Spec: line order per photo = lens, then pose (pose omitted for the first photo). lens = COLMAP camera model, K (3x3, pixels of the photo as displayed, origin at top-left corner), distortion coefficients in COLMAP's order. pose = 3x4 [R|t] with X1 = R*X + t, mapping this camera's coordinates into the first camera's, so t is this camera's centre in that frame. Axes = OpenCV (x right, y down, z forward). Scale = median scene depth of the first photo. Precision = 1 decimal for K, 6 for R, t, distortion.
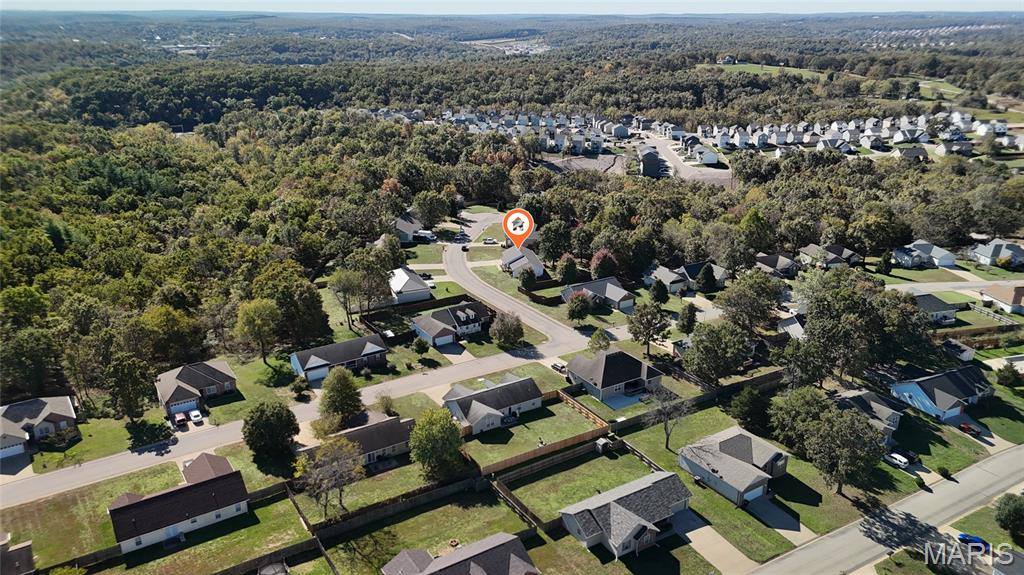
lens RADIAL K [[716.5, 0, 512.2], [0, 716.5, 287.6], [0, 0, 1]] dist [-0.011205, -0.004664]
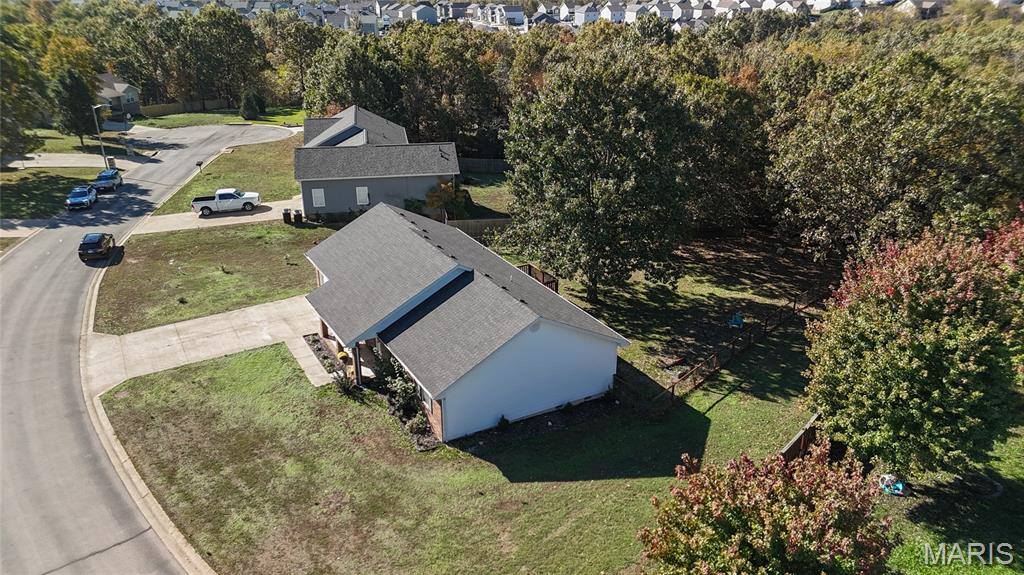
lens RADIAL K [[716.5, 0, 511.2], [0, 716.5, 287.5], [0, 0, 1]] dist [-0.011205, -0.004664]
pose [[0.941044, -0.133706, 0.310740, -0.019664], [0.112708, 0.990015, 0.084662, -0.045309], [-0.318957, -0.044648, 0.946717, 0.729988]]
